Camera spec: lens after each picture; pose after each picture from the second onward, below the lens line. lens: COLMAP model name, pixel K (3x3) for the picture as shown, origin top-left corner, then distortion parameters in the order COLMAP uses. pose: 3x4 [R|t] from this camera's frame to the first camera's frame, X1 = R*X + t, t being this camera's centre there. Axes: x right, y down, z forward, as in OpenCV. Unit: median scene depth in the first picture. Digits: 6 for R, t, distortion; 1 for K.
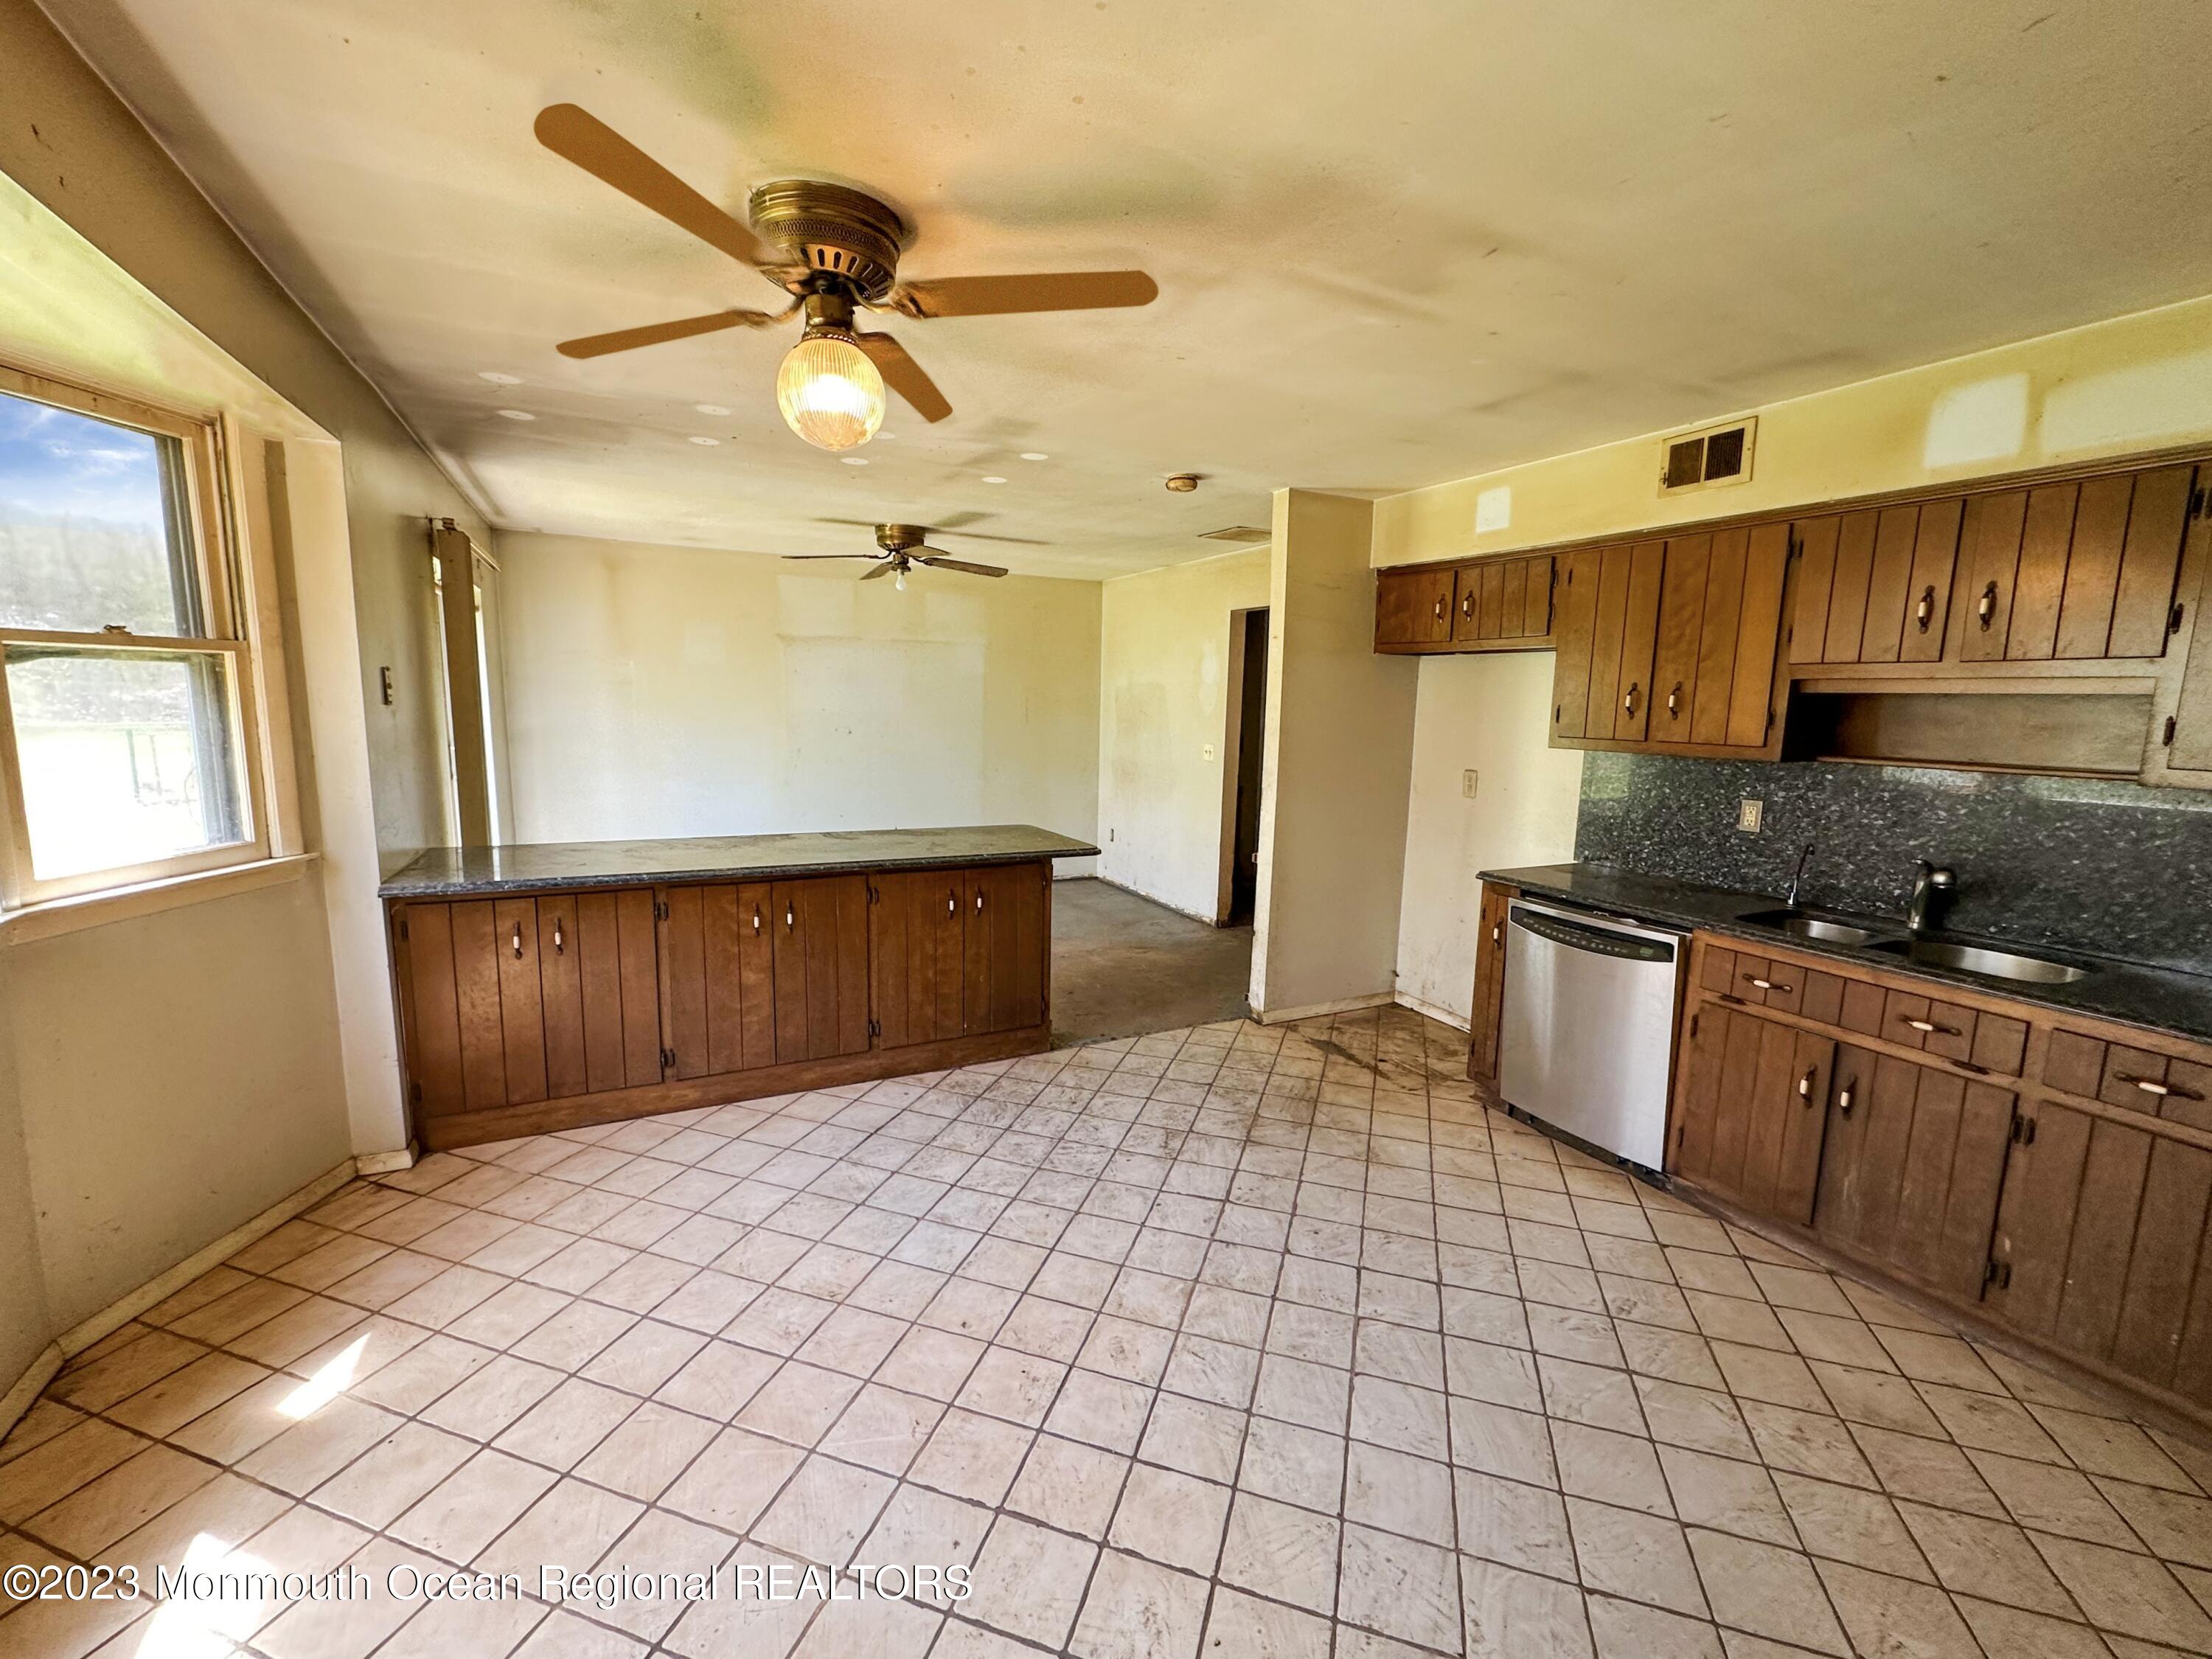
lens RADIAL K [[925.8, 0, 1110.2], [0, 925.8, 829.2], [0, 0, 1]] dist [-0.002408, -0.000004]
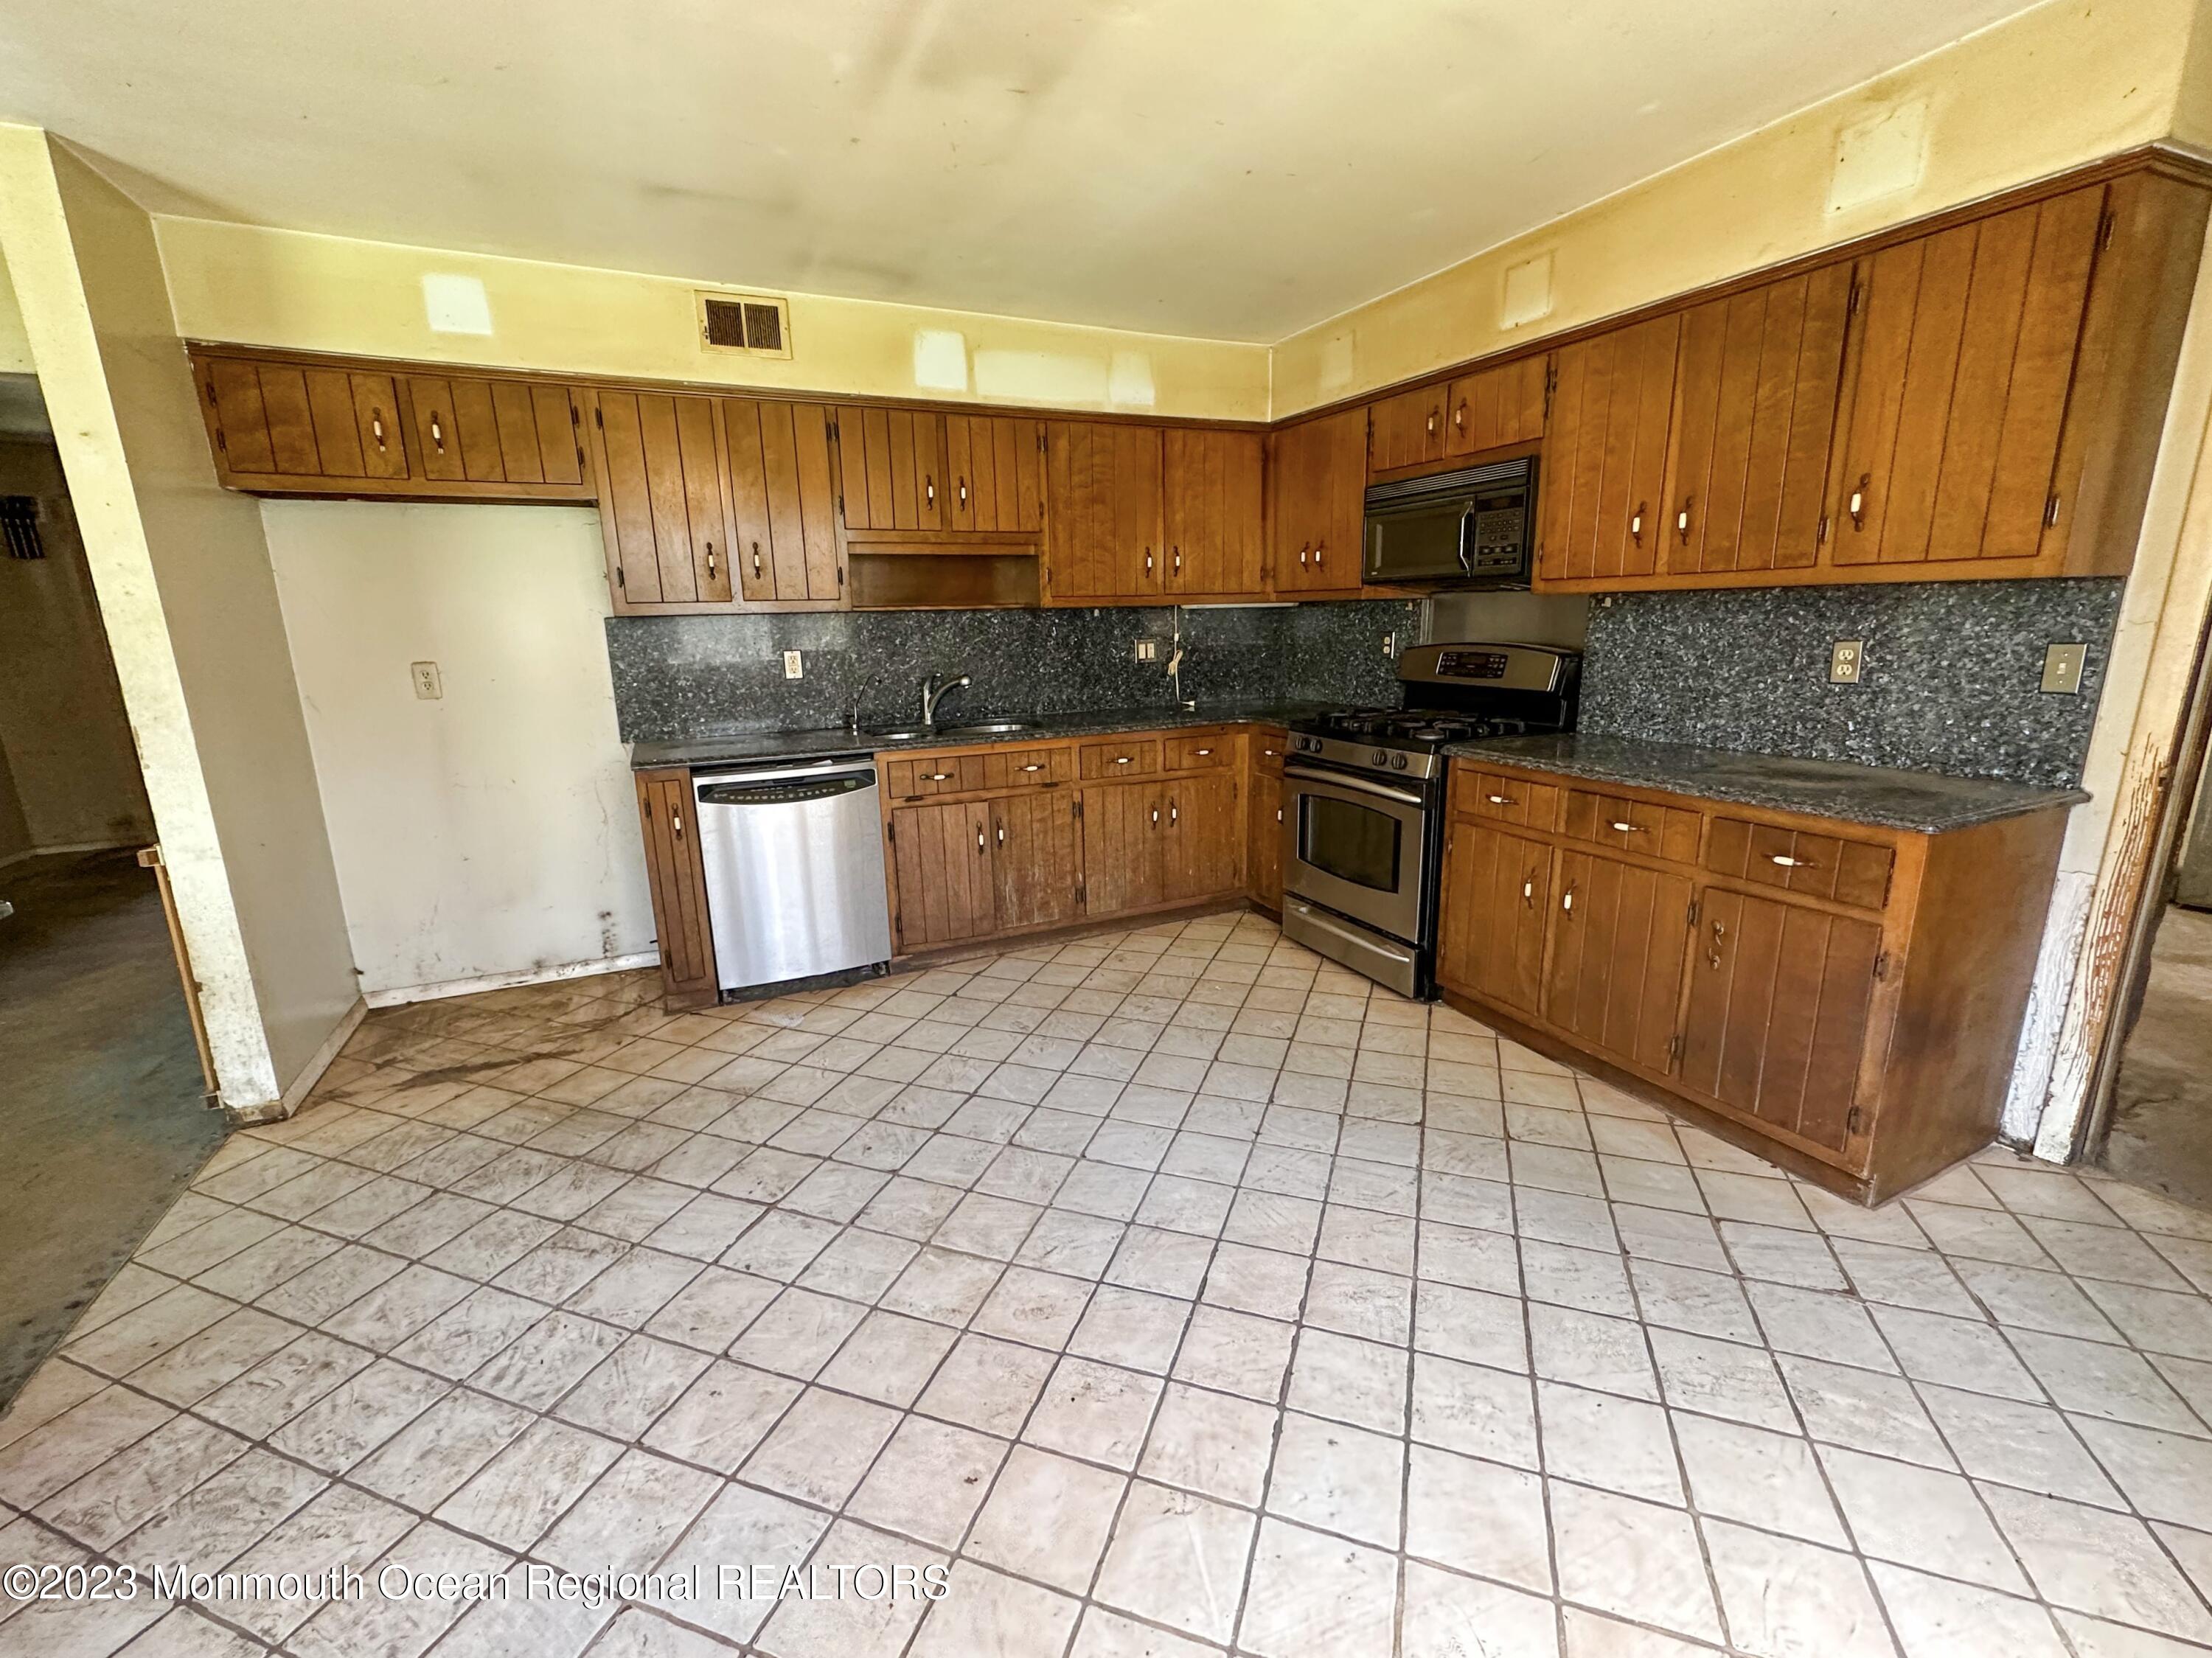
lens RADIAL K [[925.7, 0, 1110.2], [0, 925.7, 828.7], [0, 0, 1]] dist [-0.002408, -0.000004]
pose [[0.030035, -0.250978, 0.967527, -0.480619], [0.162072, 0.956377, 0.243055, -0.036167], [-0.986322, 0.149508, 0.069402, 0.561986]]
